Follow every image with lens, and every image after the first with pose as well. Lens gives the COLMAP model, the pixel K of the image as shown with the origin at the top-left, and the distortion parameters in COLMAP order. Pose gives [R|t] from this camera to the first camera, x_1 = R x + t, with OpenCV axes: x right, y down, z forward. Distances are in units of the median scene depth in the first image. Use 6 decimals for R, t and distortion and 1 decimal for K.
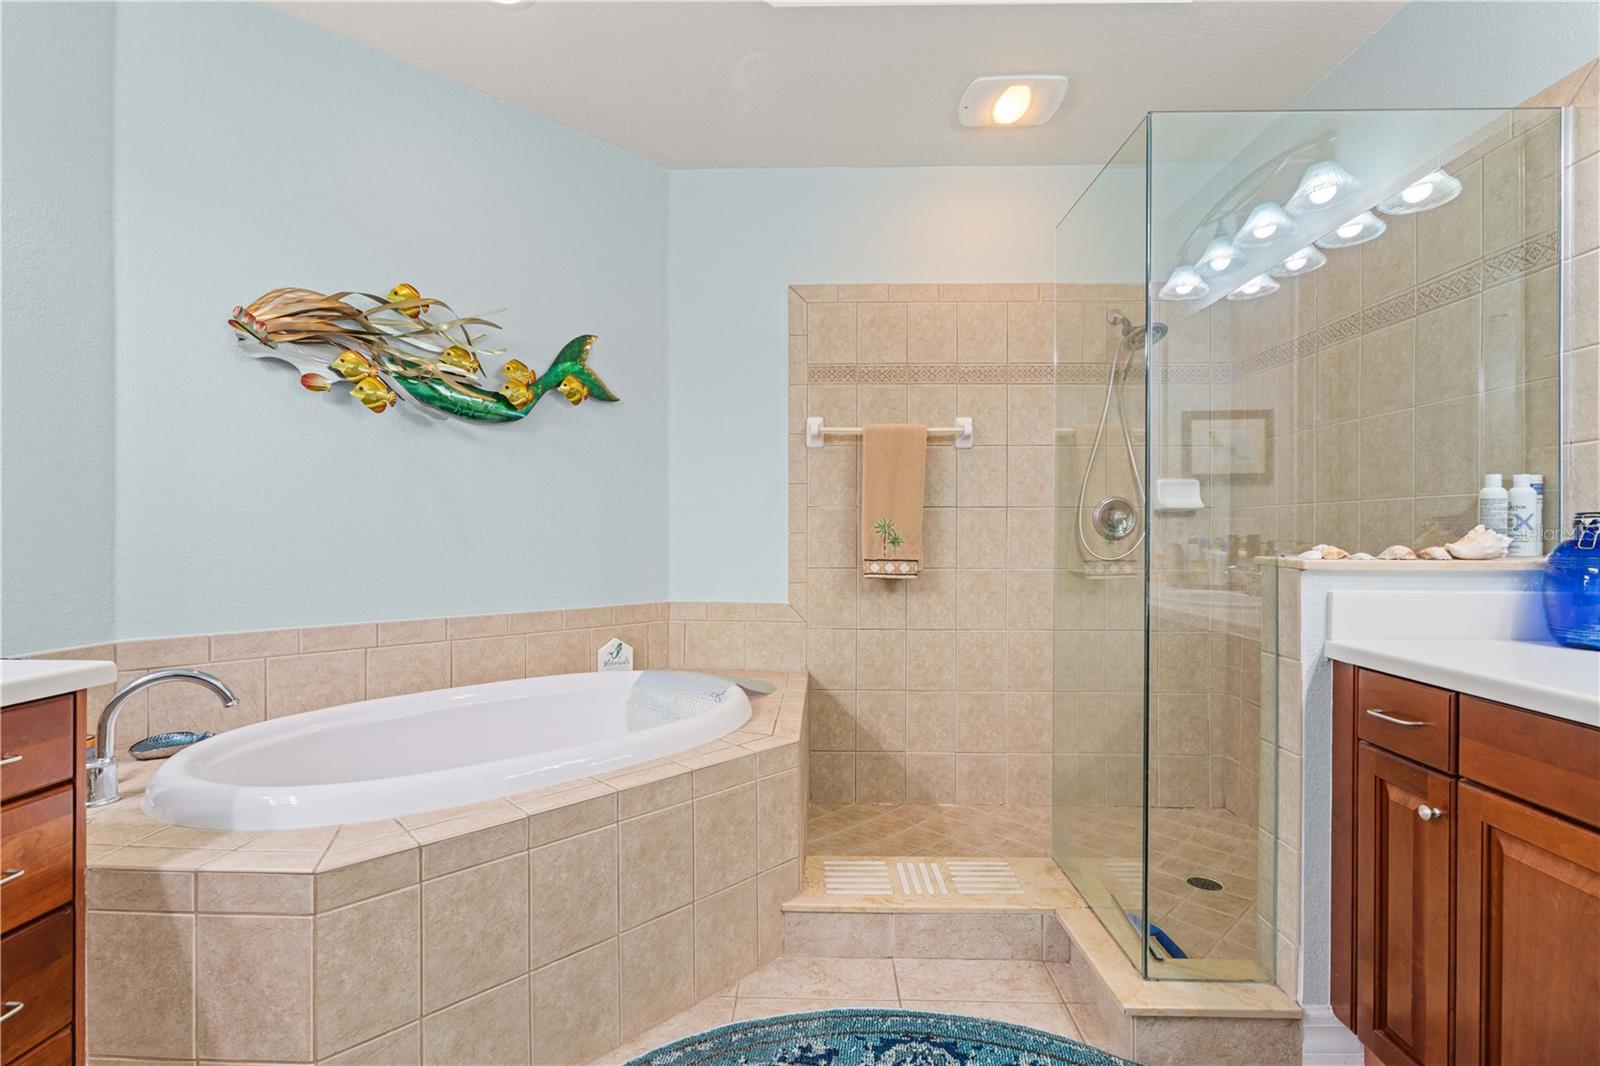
lens RADIAL K [[722.5, 0, 806.2], [0, 722.5, 535.2], [0, 0, 1]] dist [-0.006635, 0.001536]
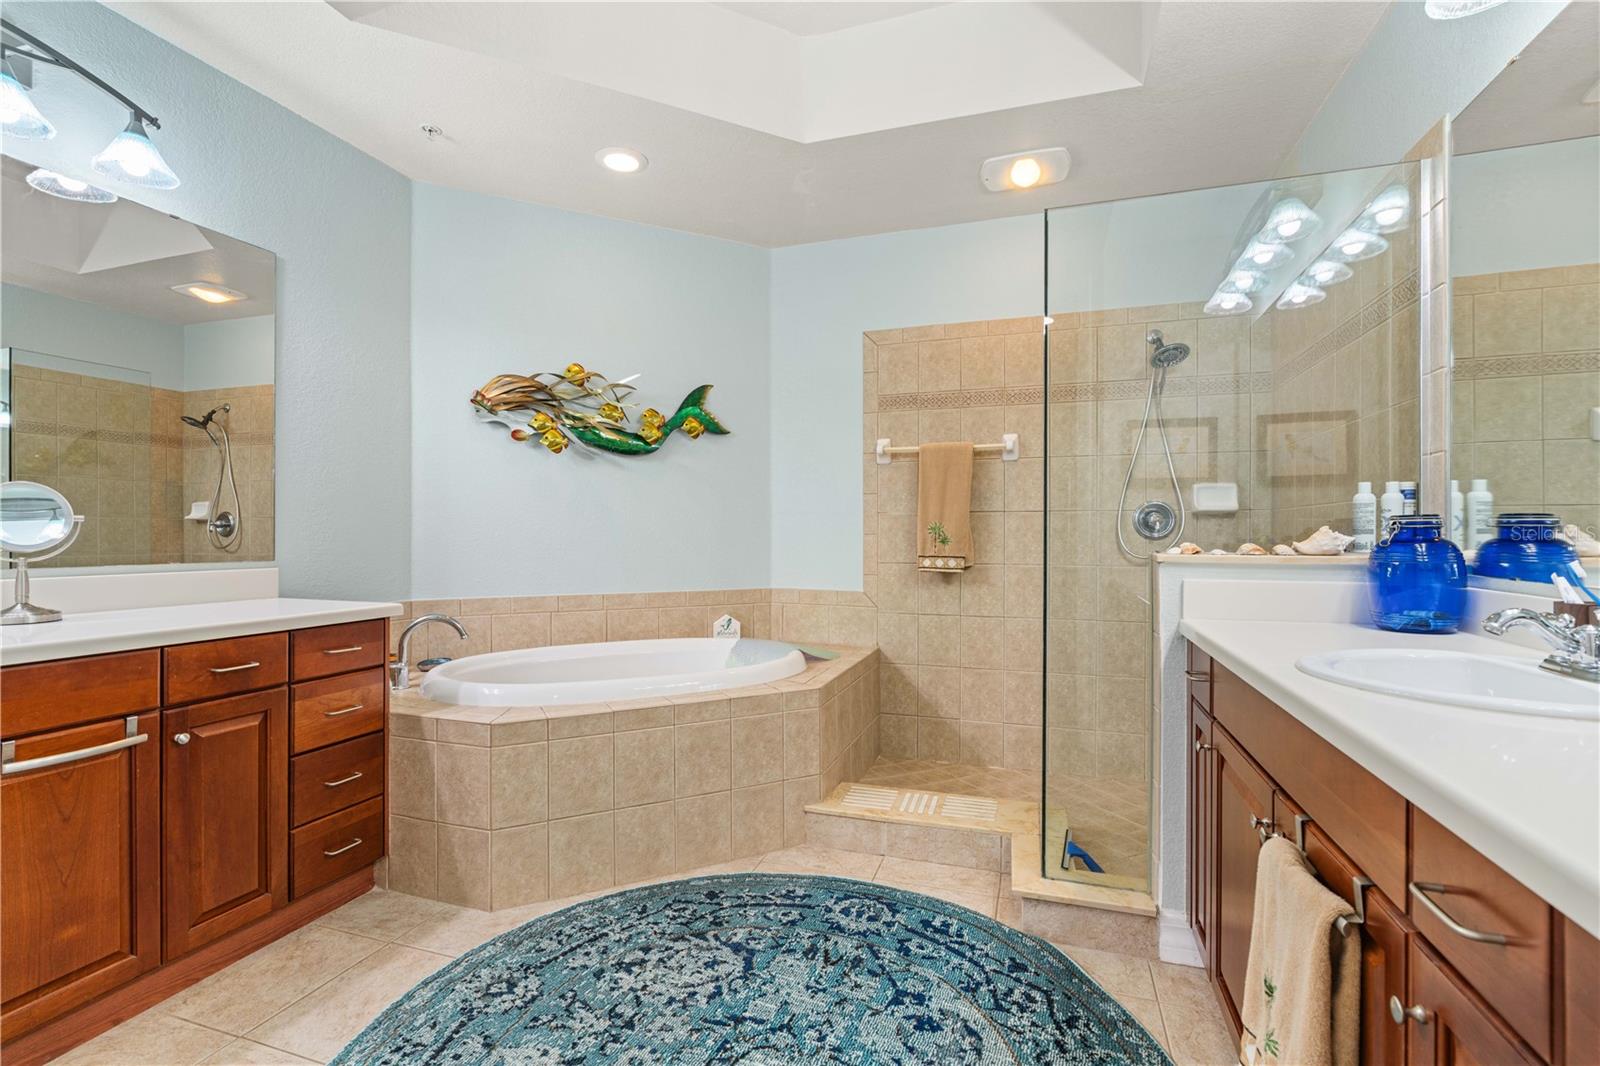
lens RADIAL K [[722.5, 0, 810.0], [0, 722.5, 535.4], [0, 0, 1]] dist [-0.006635, 0.001536]
pose [[0.958172, -0.000726, -0.286193, 0.290955], [0.000200, 0.999998, -0.001869, 0.001781], [0.286194, 0.001734, 0.958170, -0.241957]]
